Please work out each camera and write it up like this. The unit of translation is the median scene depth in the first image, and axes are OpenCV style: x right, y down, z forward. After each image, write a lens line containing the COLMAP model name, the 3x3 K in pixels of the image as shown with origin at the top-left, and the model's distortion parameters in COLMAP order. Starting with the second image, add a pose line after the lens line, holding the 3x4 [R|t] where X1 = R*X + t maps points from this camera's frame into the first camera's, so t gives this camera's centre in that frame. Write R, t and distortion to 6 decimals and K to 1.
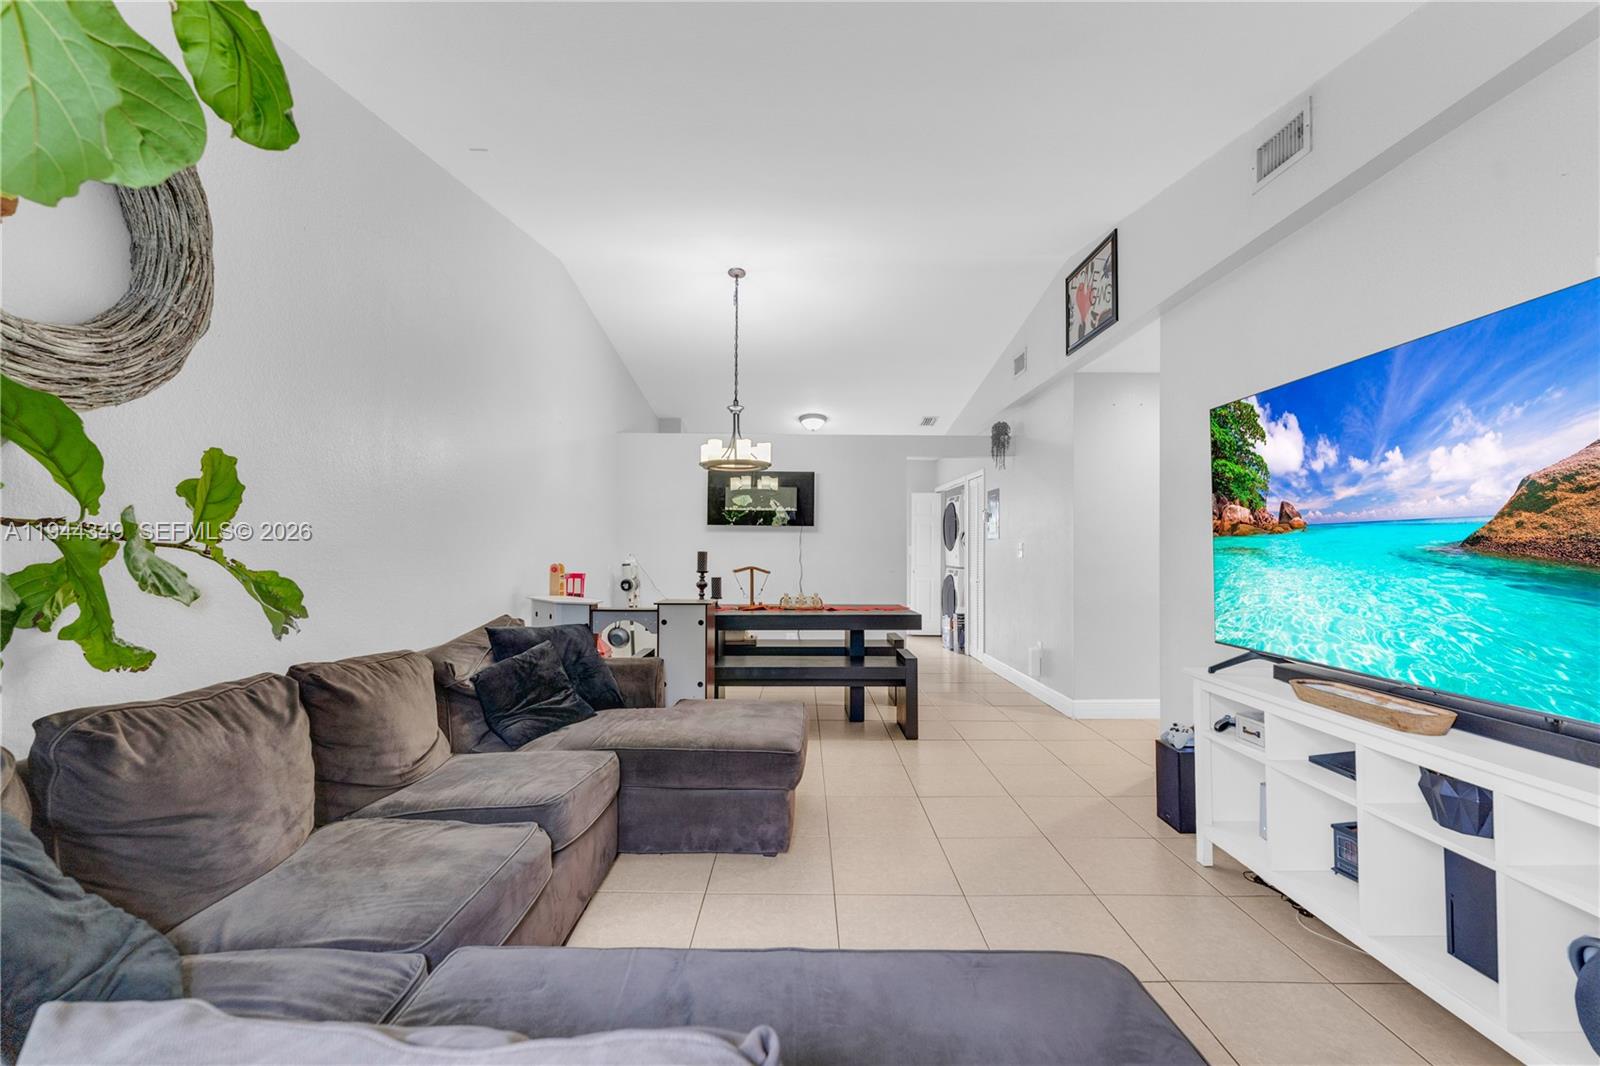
lens RADIAL K [[649.6, 0, 799.4], [0, 649.6, 546.2], [0, 0, 1]] dist [-0.000293, -0.000249]
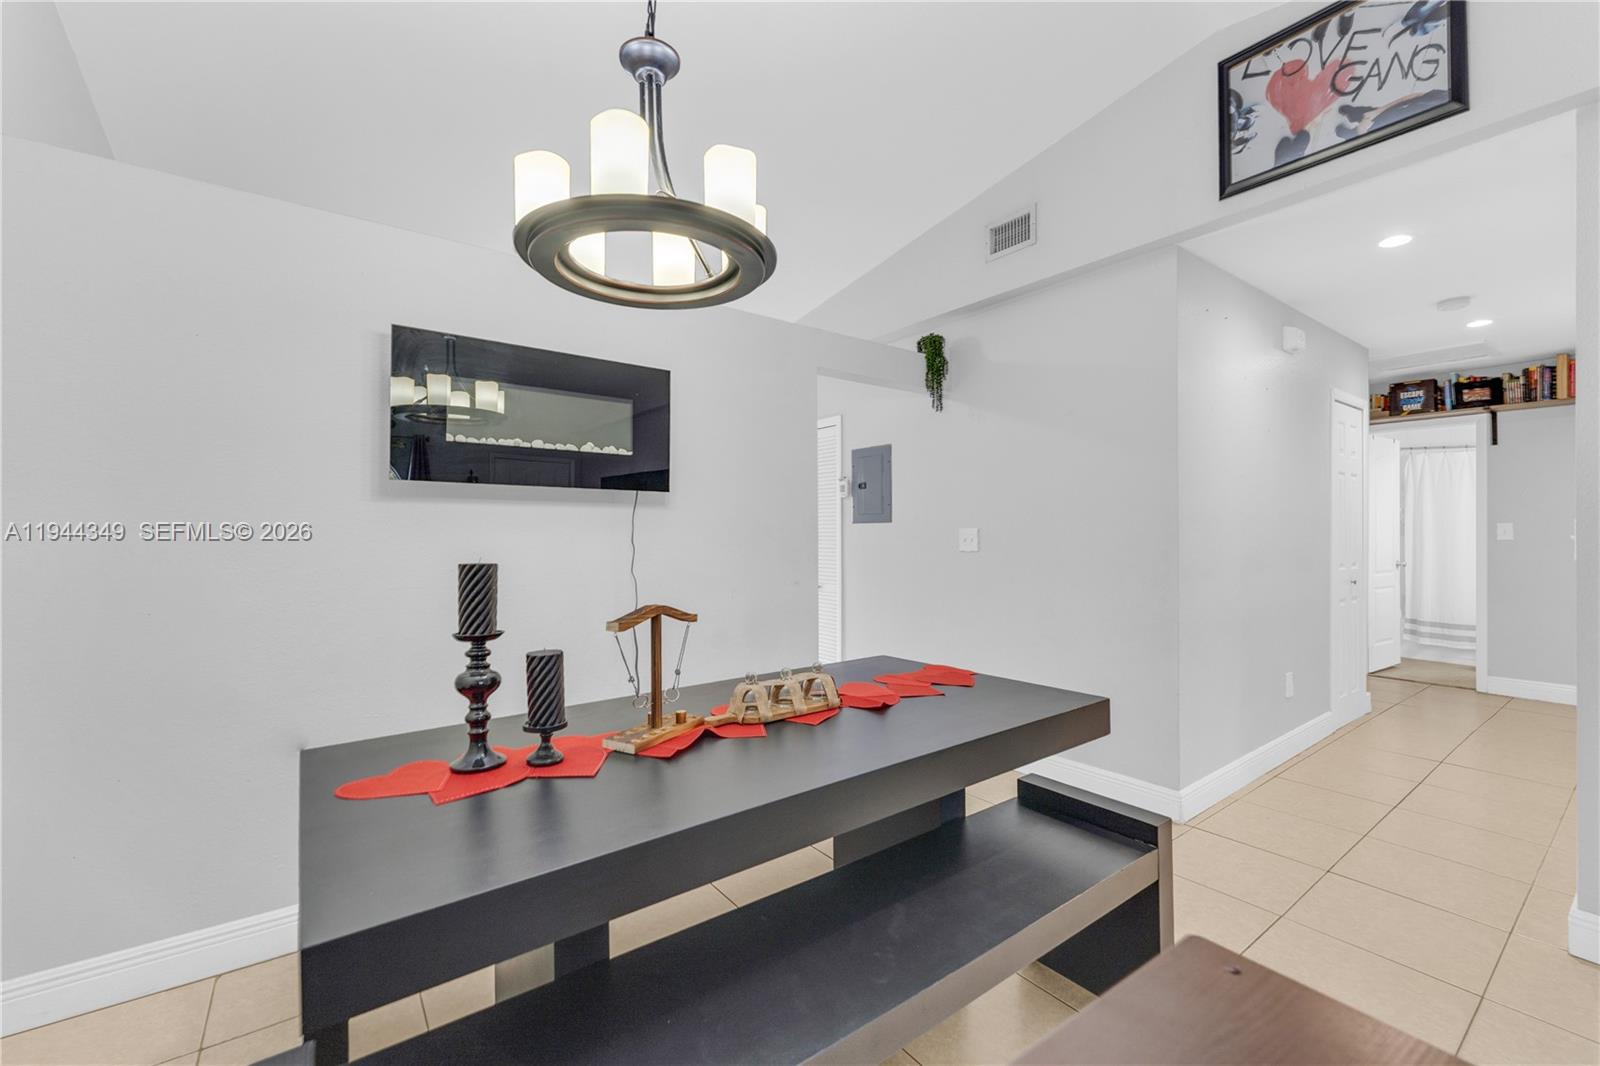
lens RADIAL K [[657.3, 0, 793.5], [0, 657.3, 526.9], [0, 0, 1]] dist [-0.002098, -0.000338]
pose [[0.807975, -0.002595, 0.589211, -0.396608], [0.003760, 0.999993, -0.000751, -0.013979], [-0.589205, 0.002823, 0.807979, 1.321153]]
